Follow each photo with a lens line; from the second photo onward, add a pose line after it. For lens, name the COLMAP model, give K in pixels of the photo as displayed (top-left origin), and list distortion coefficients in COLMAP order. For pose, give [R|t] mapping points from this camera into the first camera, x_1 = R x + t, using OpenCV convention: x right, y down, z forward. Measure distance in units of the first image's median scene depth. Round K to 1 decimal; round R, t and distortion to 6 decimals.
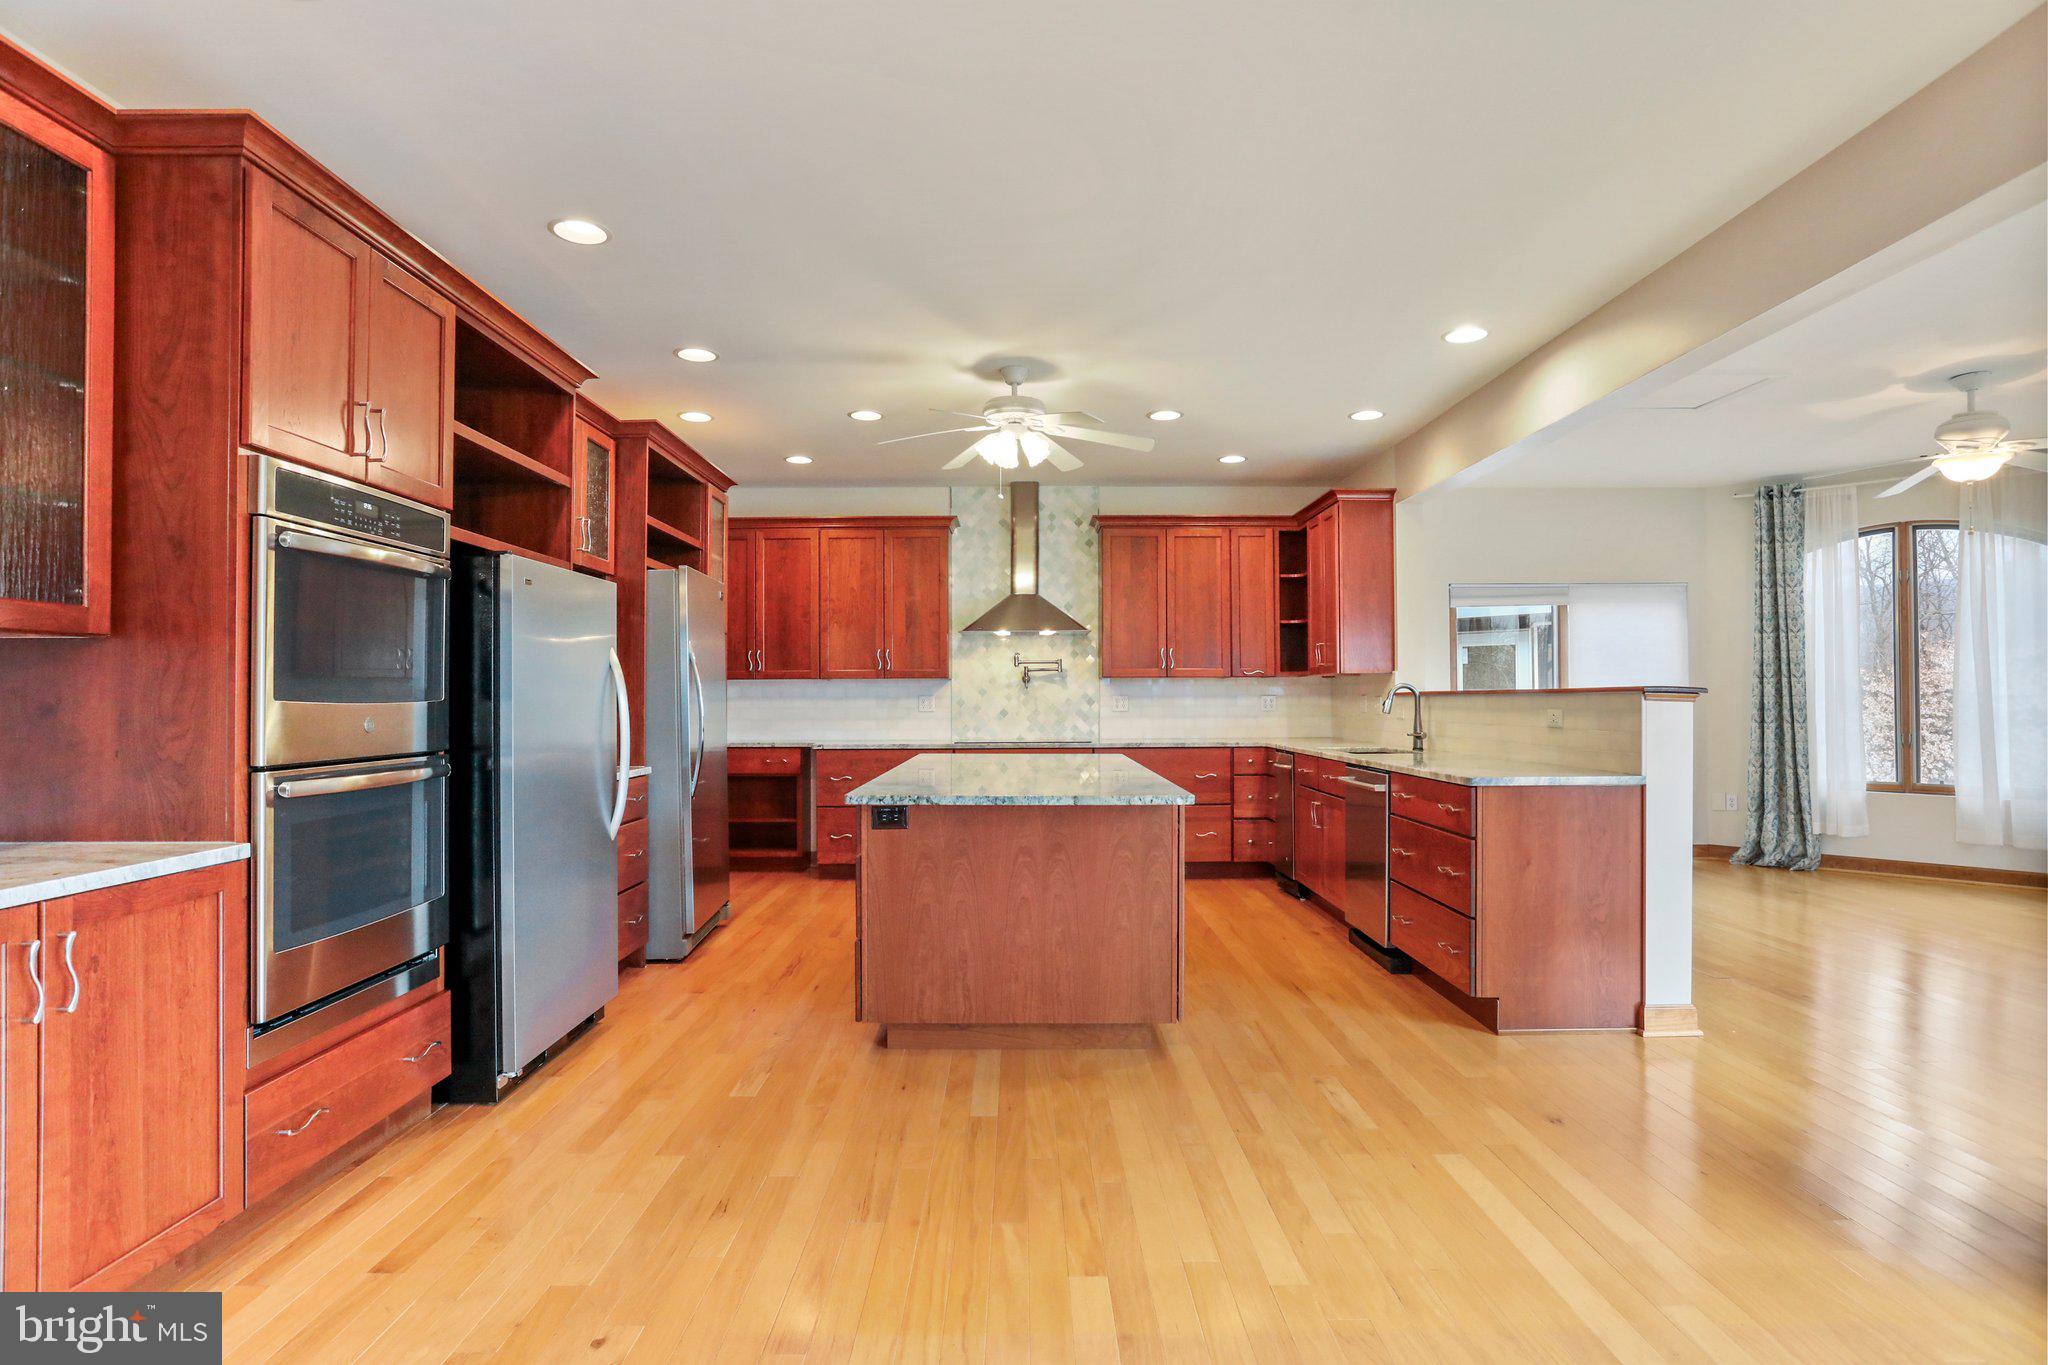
lens RADIAL K [[1020.2, 0, 1024.0], [0, 1020.2, 682.5], [0, 0, 1]] dist [-0.048290, 0.023426]
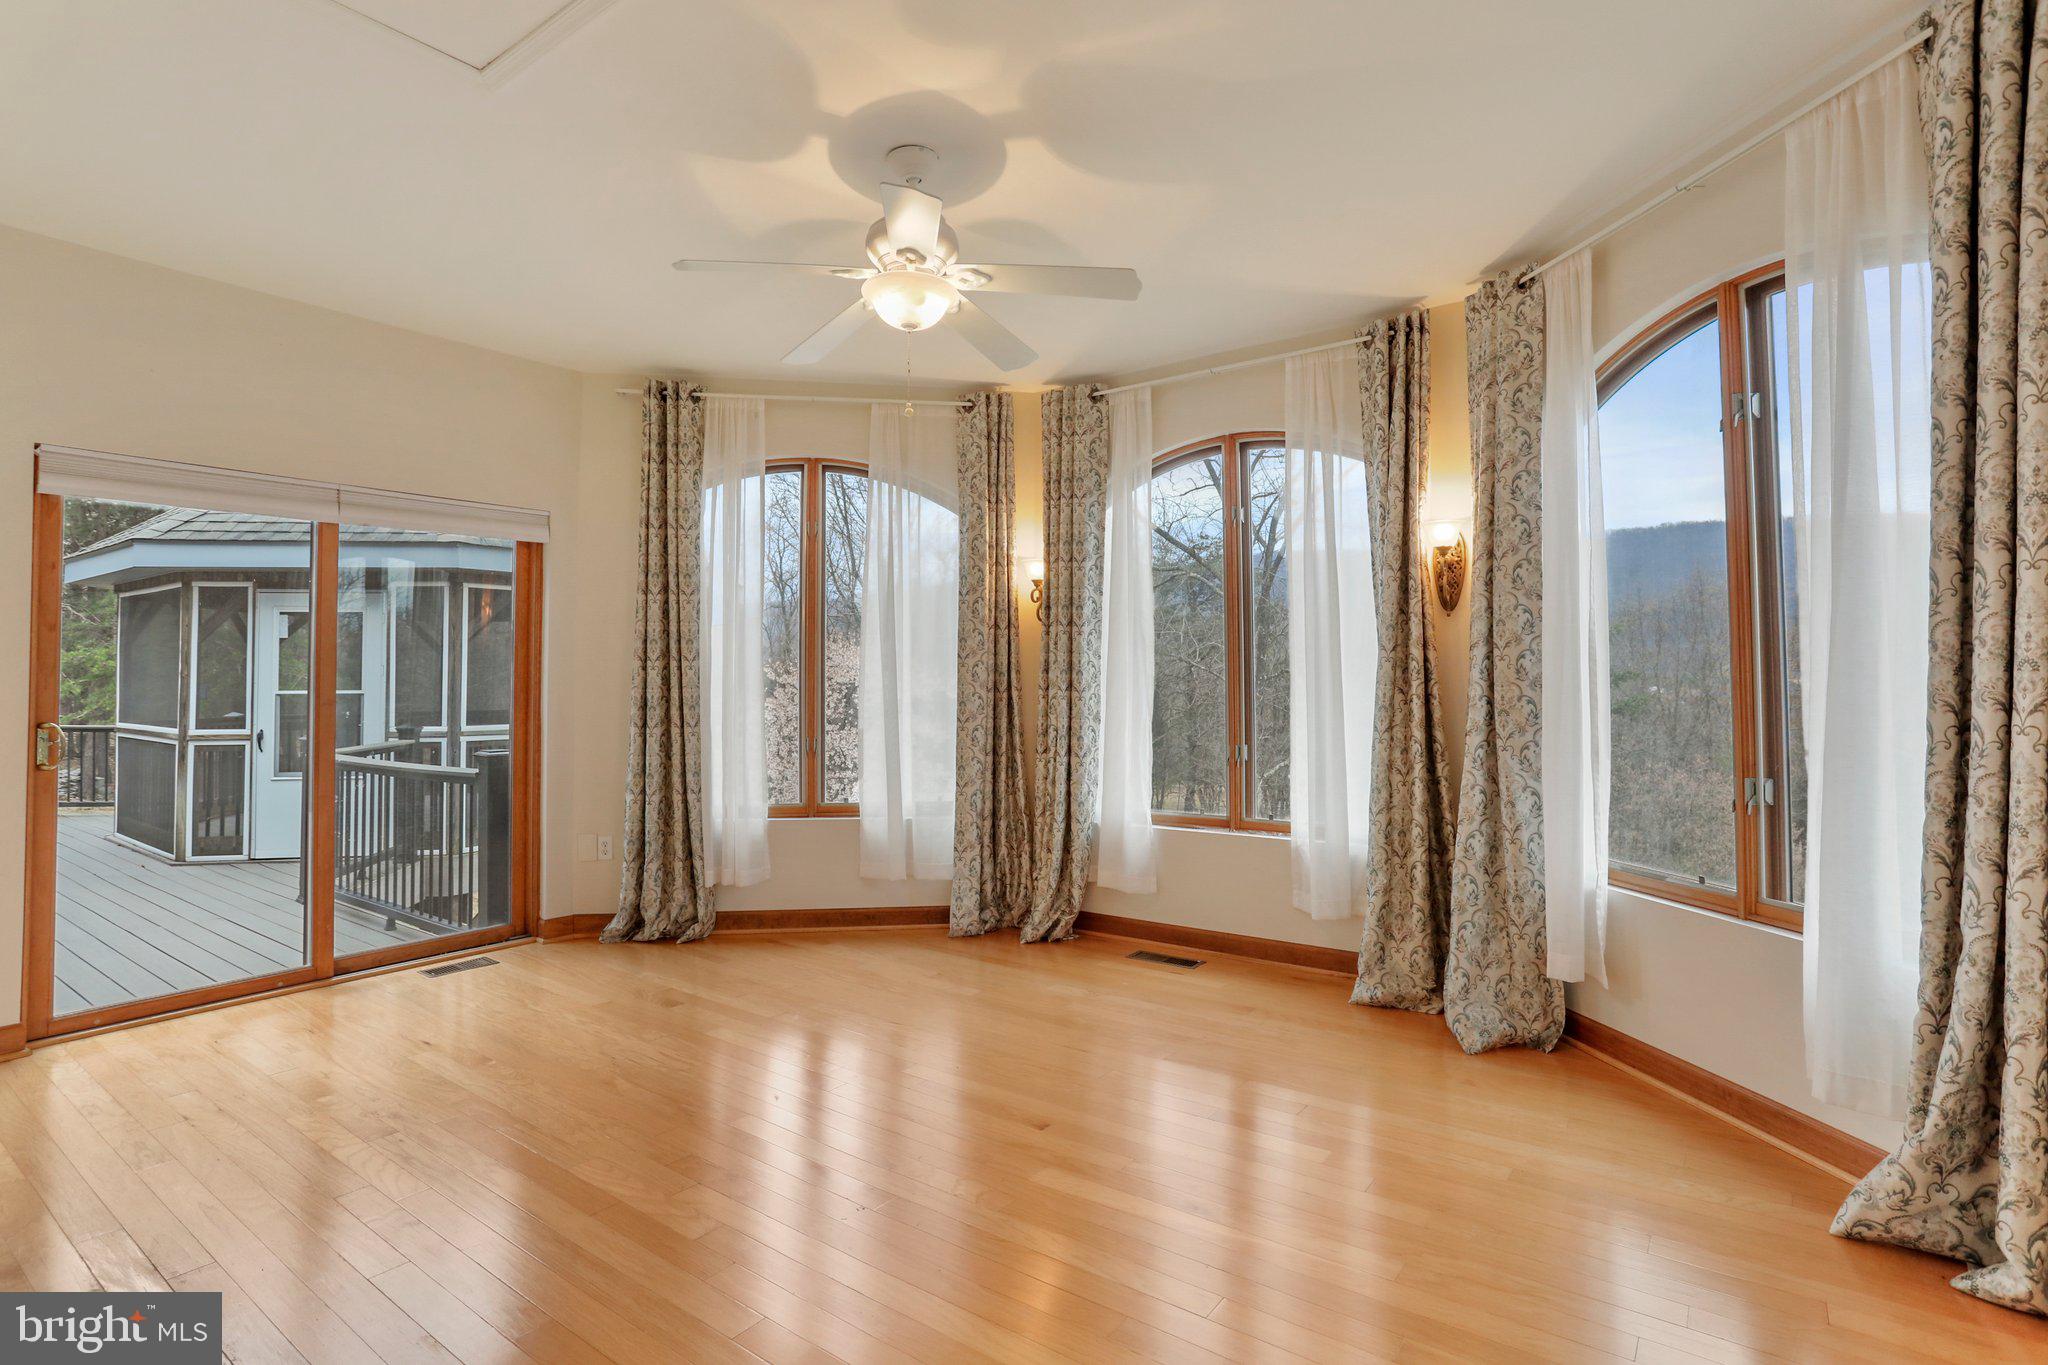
lens RADIAL K [[1008.4, 0, 1019.0], [0, 1008.4, 705.2], [0, 0, 1]] dist [-0.049376, 0.027602]
pose [[0.594628, -0.001511, 0.804000, 0.350772], [-0.018708, 0.999701, 0.015715, 0.010298], [-0.803784, -0.024386, 0.594422, 0.403220]]
